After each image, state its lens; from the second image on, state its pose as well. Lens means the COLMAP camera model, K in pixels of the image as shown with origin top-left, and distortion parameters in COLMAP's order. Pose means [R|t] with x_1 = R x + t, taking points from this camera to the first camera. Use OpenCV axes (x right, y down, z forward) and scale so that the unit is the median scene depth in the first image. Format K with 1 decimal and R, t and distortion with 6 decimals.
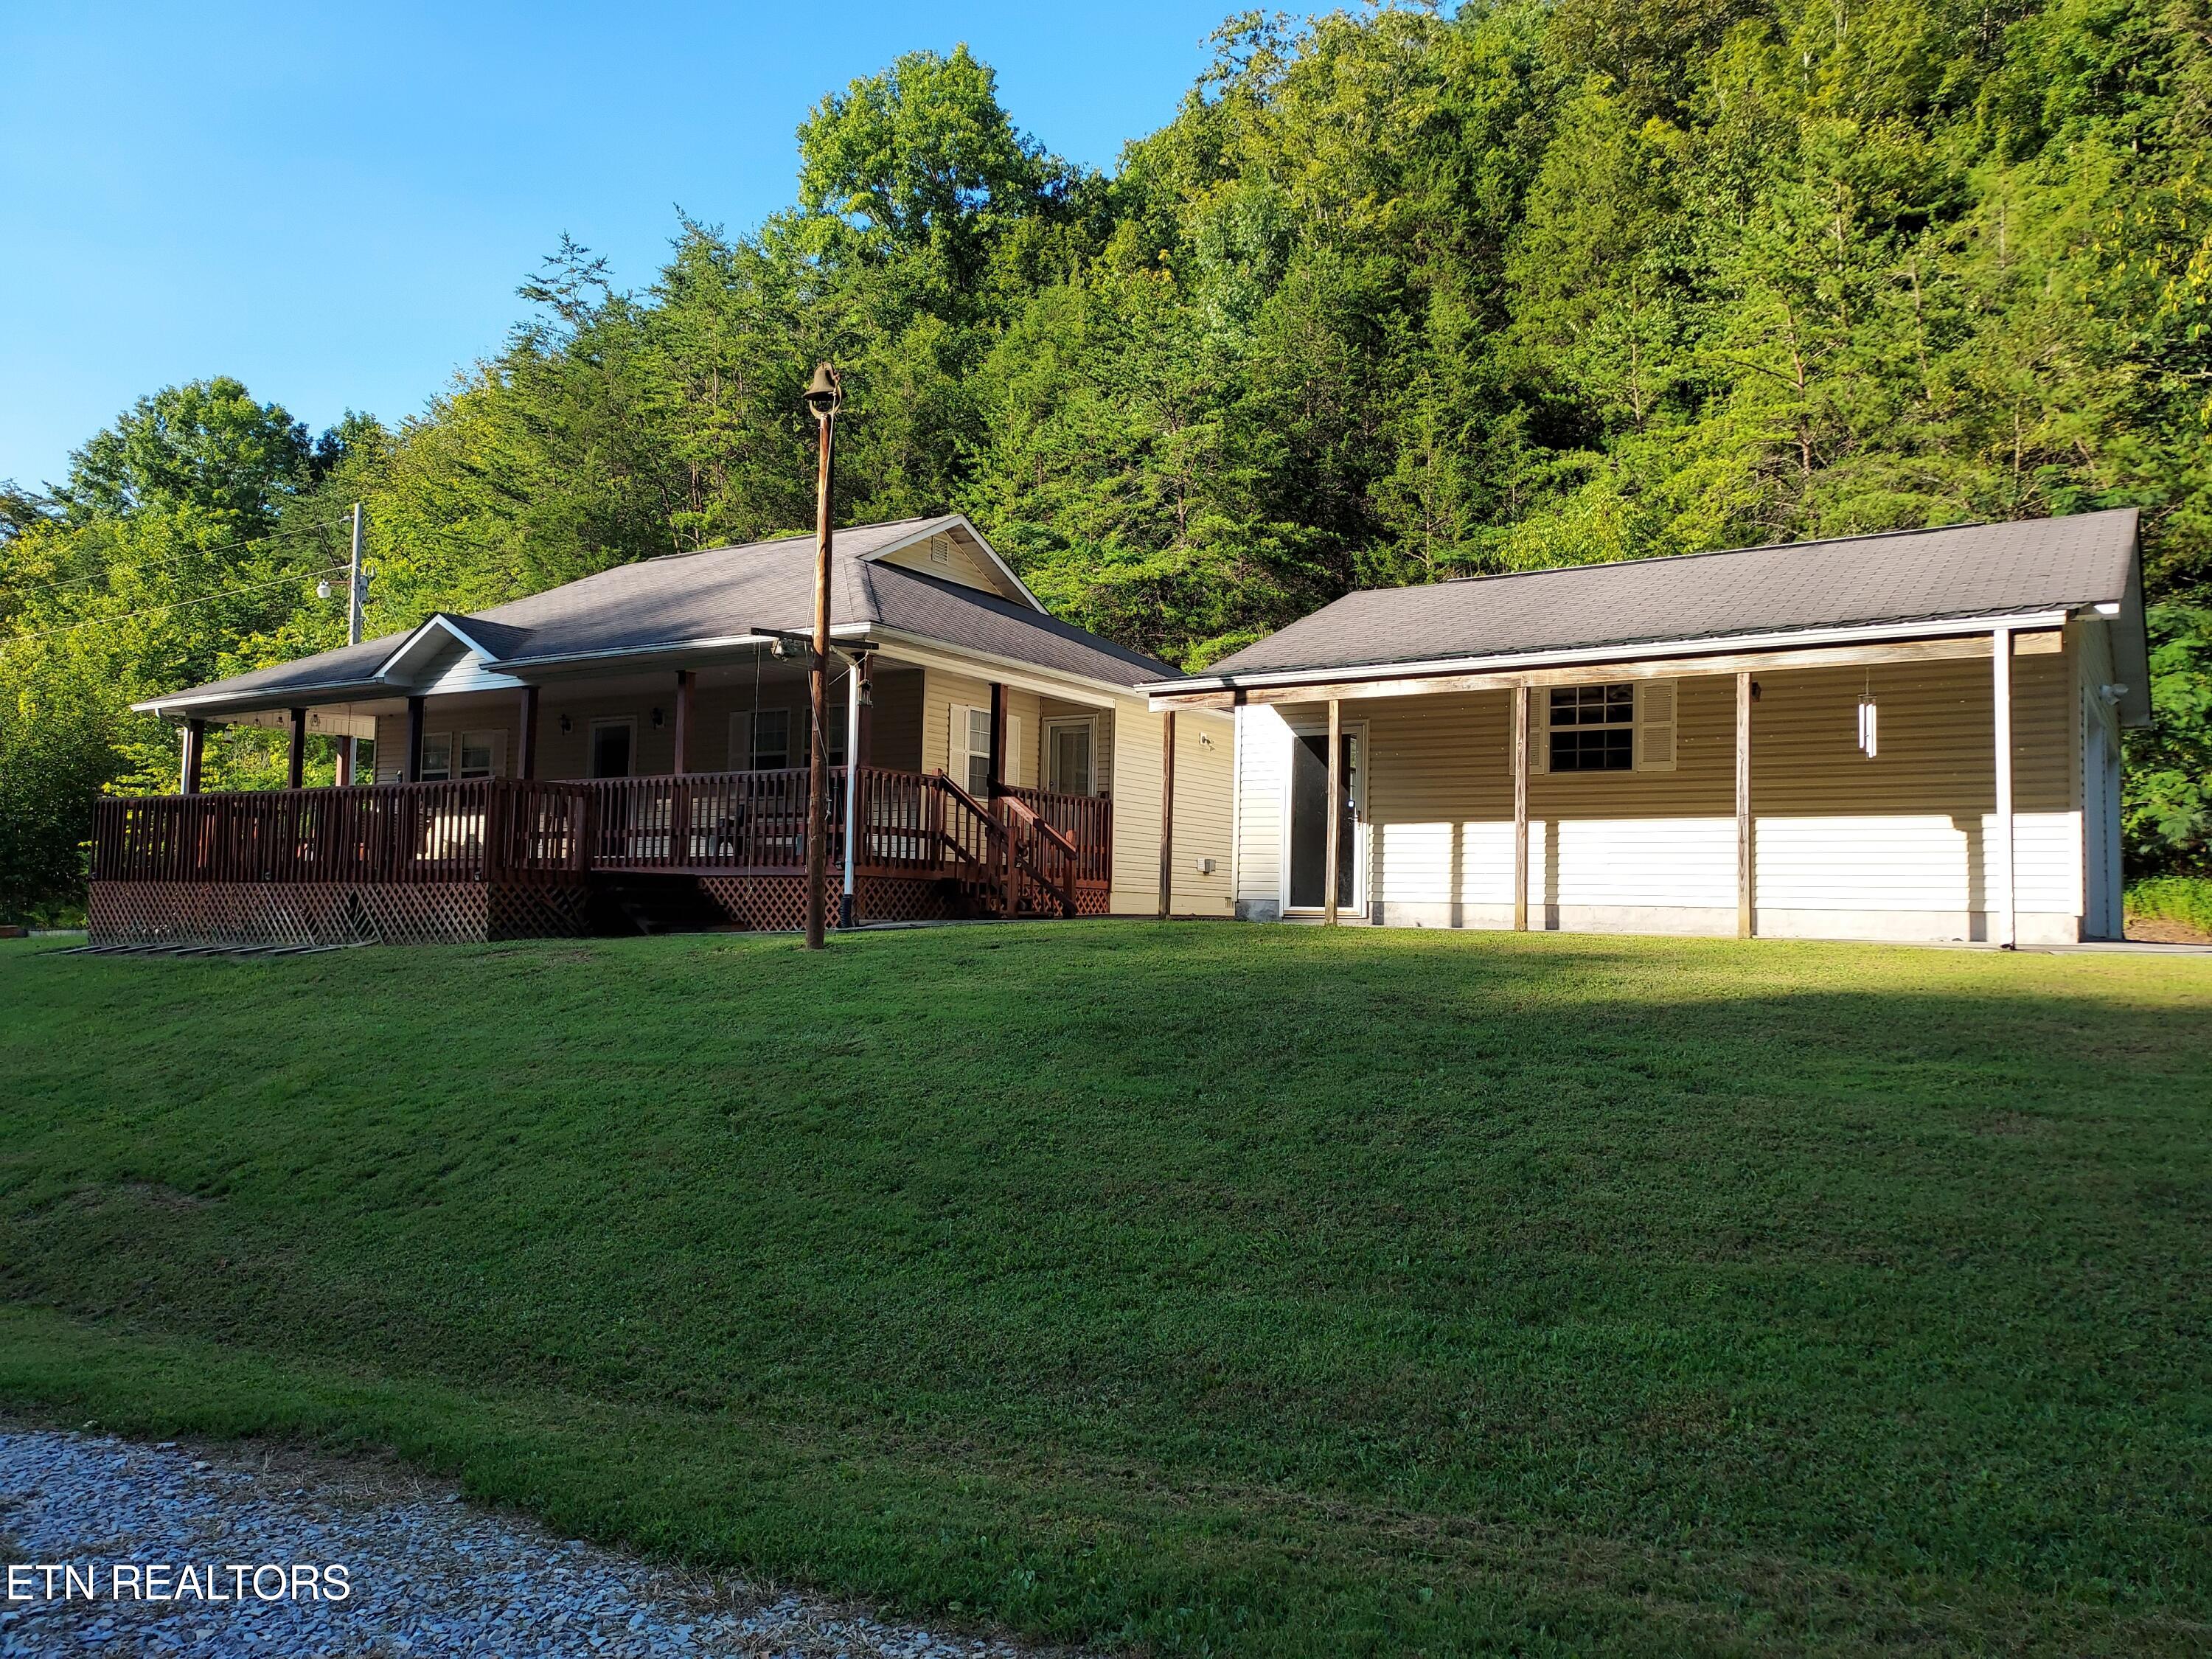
lens RADIAL K [[1616.9, 0, 1106.0], [0, 1616.9, 829.5], [0, 0, 1]] dist [0.025447, -0.003203]
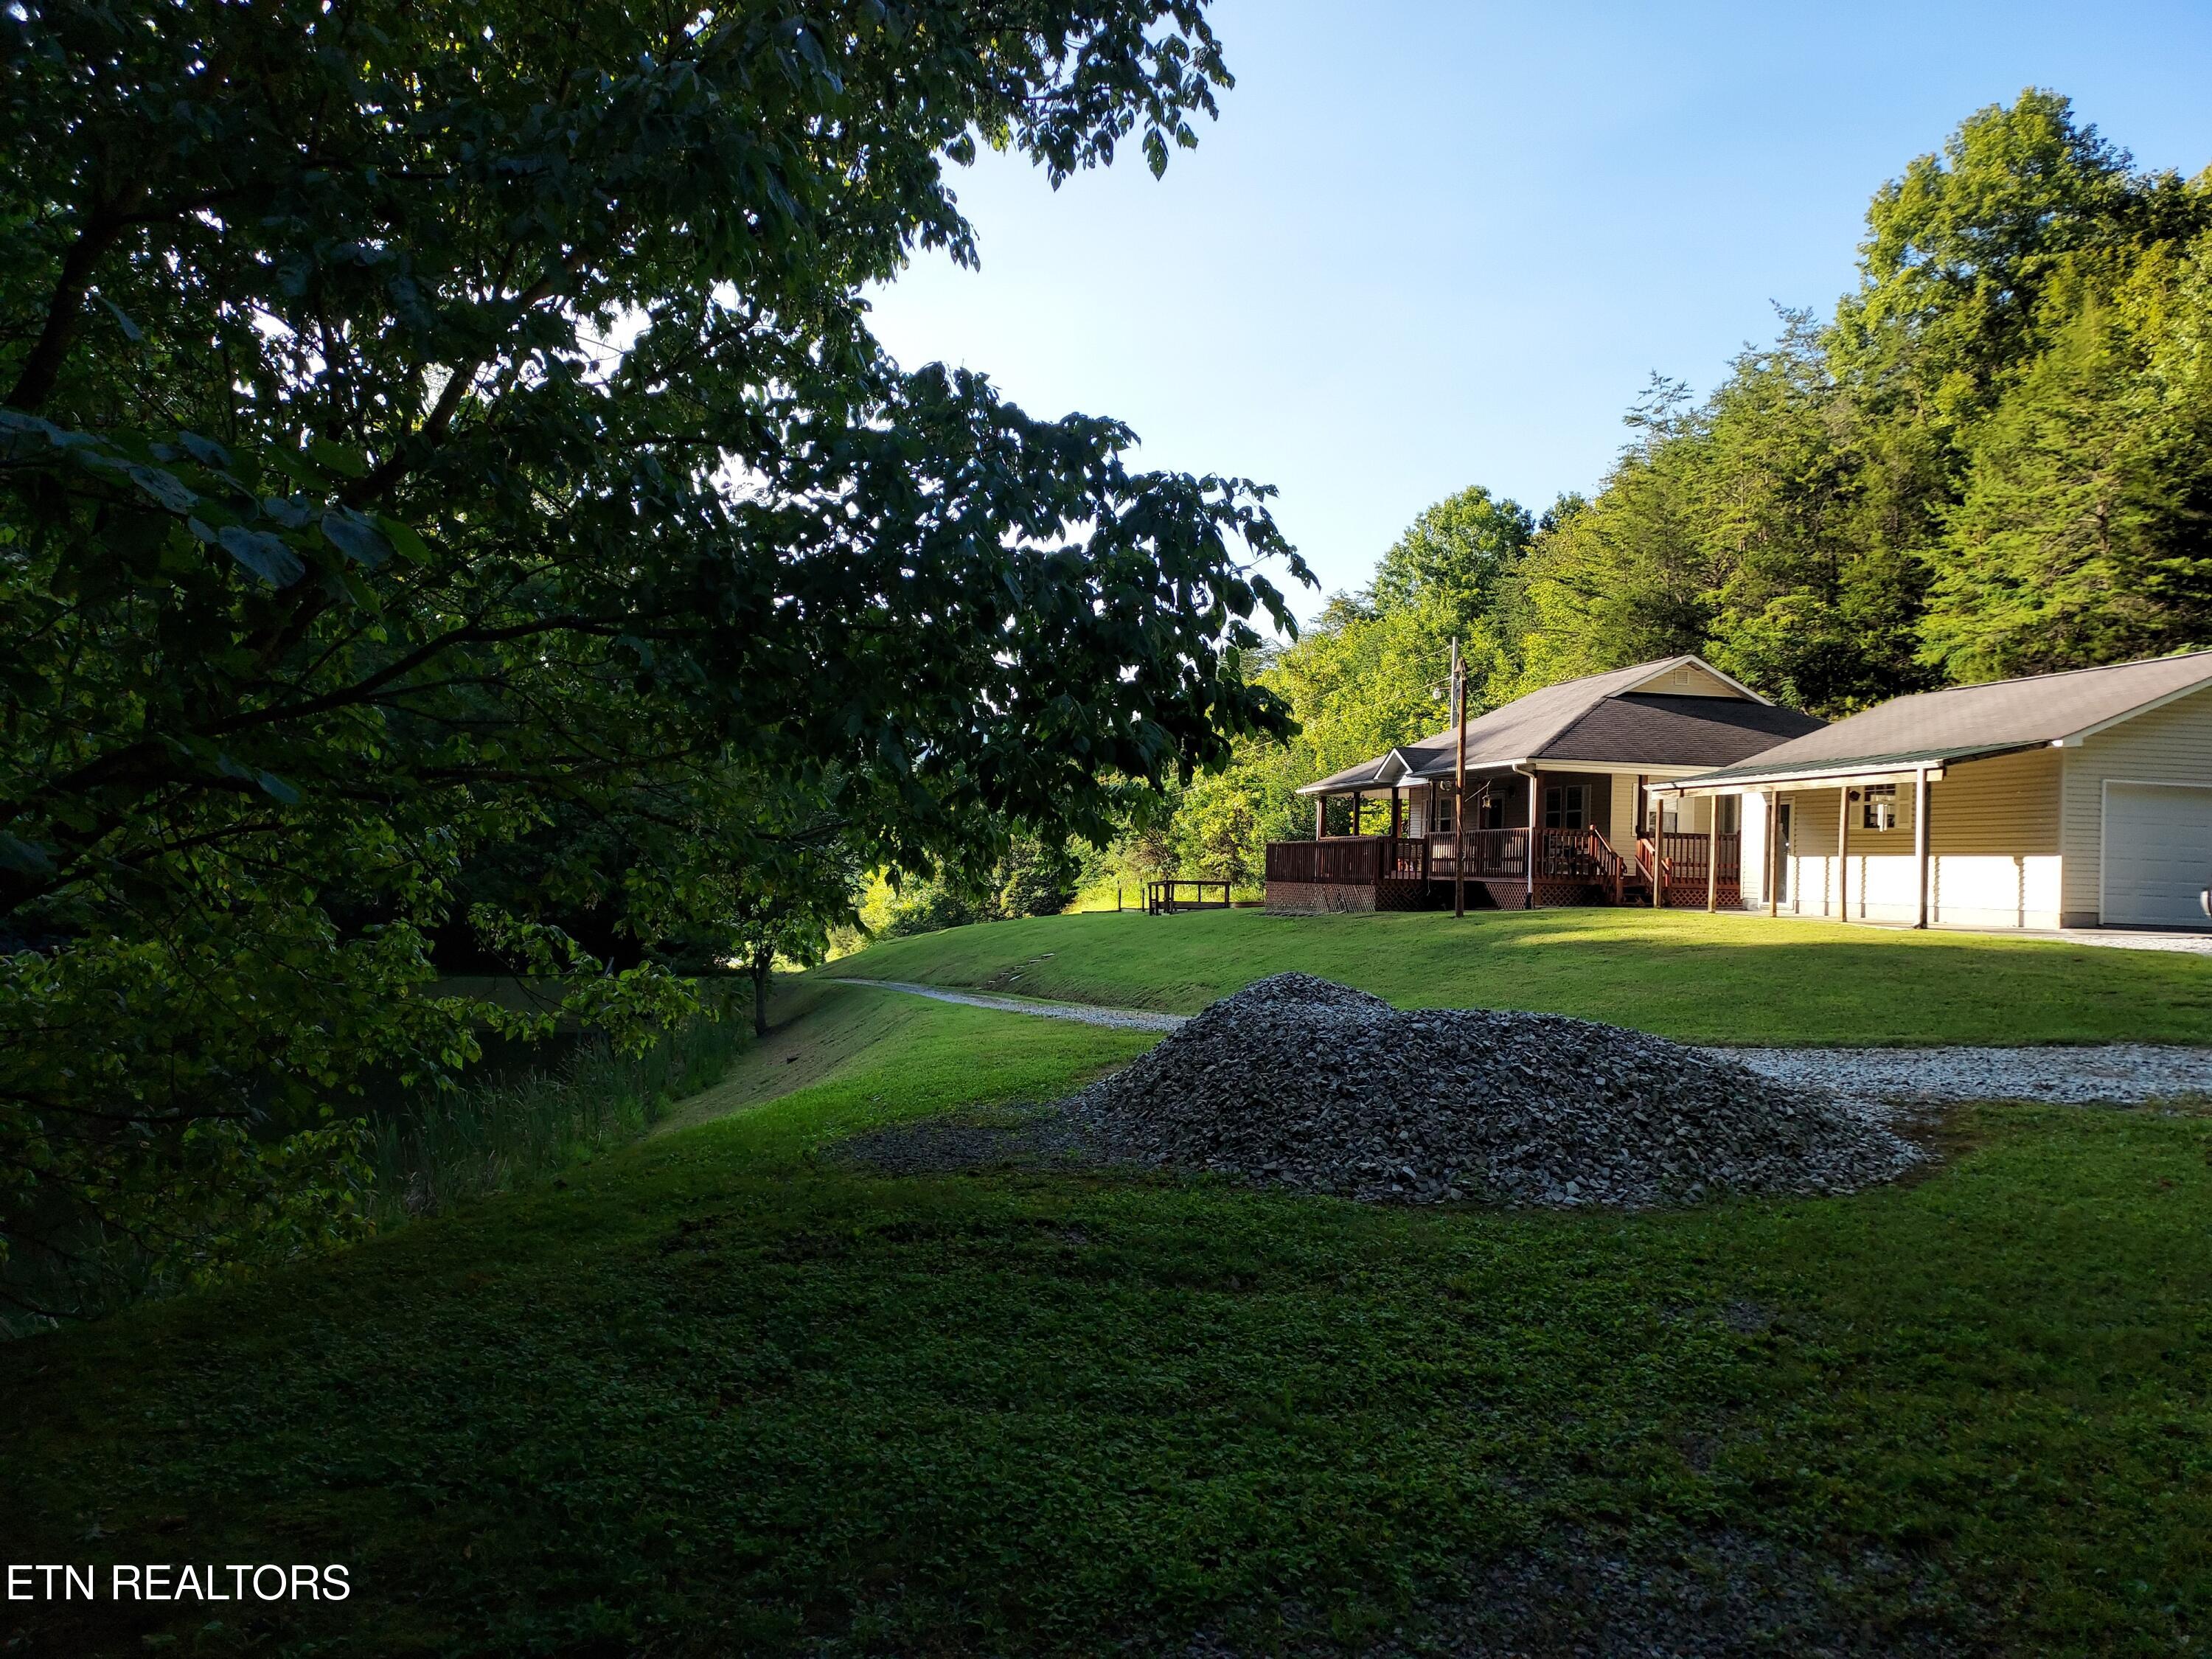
lens RADIAL K [[1602.7, 0, 1106.0], [0, 1602.7, 829.5], [0, 0, 1]] dist [0.053651, -0.000015]
pose [[0.711661, -0.020338, -0.702229, 0.263065], [0.030322, 0.999539, 0.001781, -0.017400], [0.701869, -0.022560, 0.711949, -0.238779]]
